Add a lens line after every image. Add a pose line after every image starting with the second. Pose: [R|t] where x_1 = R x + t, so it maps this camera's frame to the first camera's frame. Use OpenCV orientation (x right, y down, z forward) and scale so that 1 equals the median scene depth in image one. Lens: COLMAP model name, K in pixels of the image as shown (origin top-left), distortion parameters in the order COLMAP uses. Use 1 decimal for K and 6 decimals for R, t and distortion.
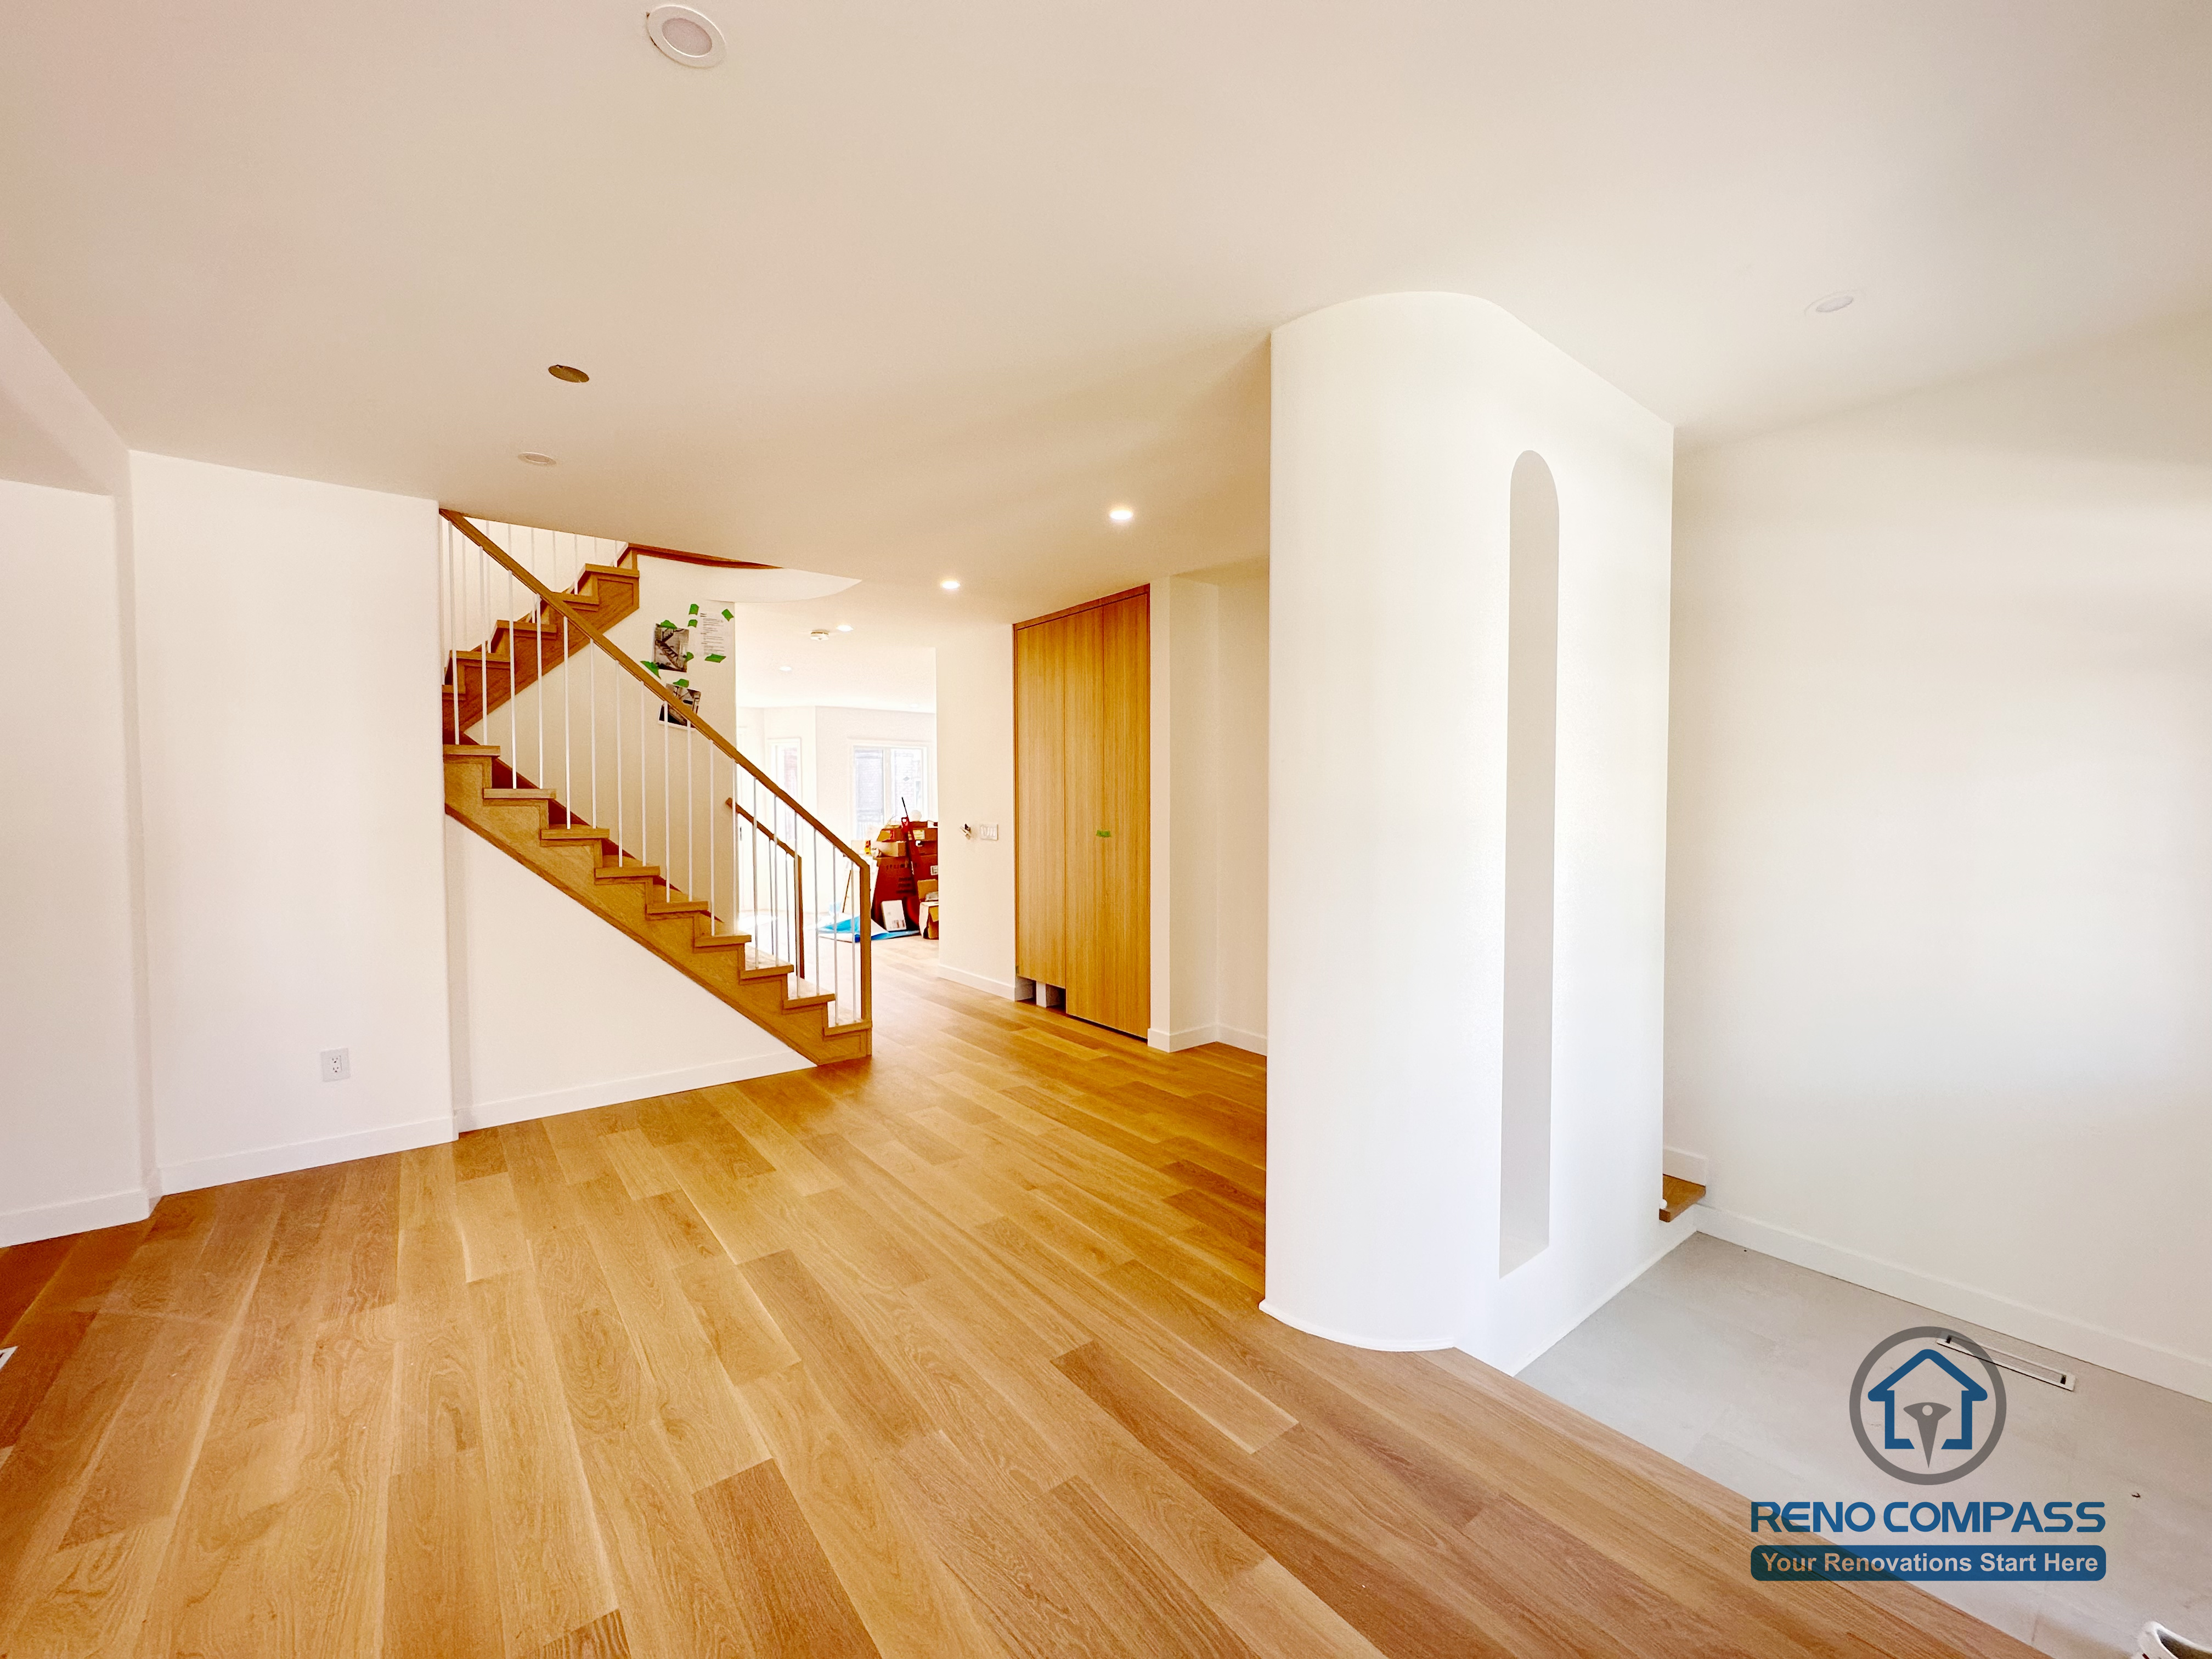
lens RADIAL K [[888.7, 0, 1106.0], [0, 888.7, 829.5], [0, 0, 1]] dist [-0.005181, 0.001161]
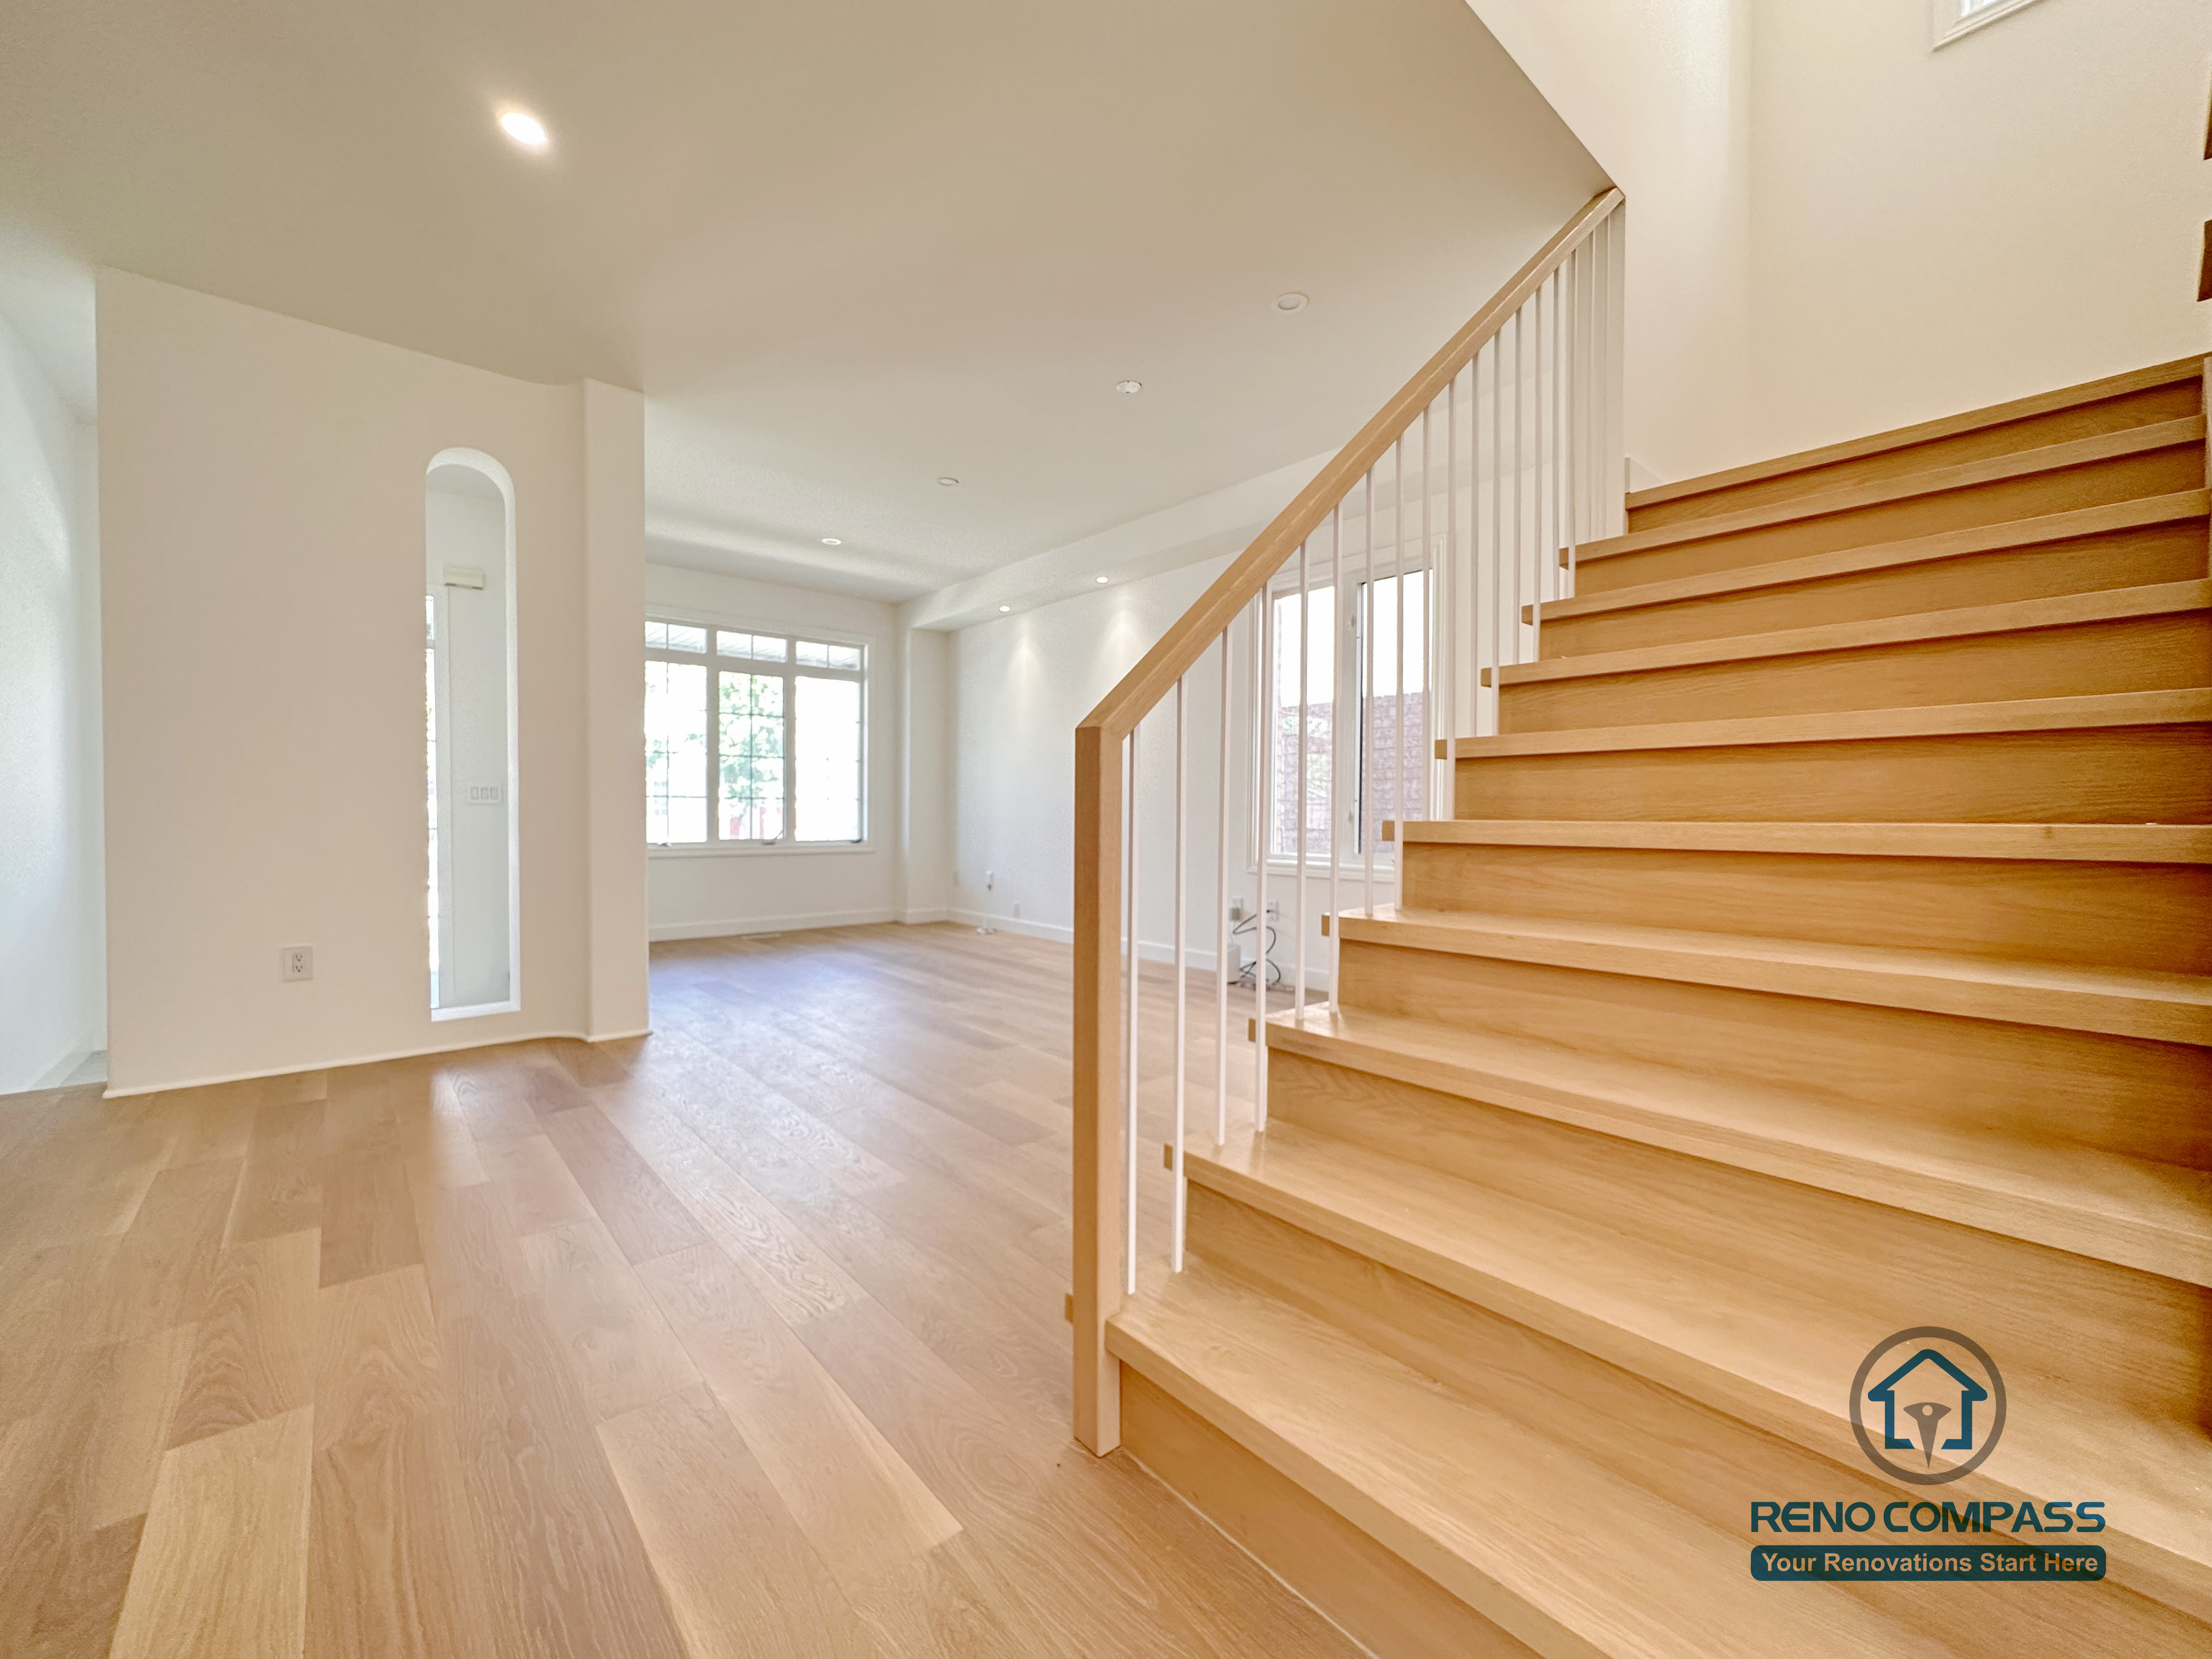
lens RADIAL K [[888.7, 0, 1106.0], [0, 888.7, 829.5], [0, 0, 1]] dist [-0.005181, 0.001161]
pose [[-0.998778, -0.000458, -0.049419, -0.331079], [-0.003018, 0.998656, 0.051748, 0.070573], [0.049329, 0.051834, -0.997437, 1.599591]]
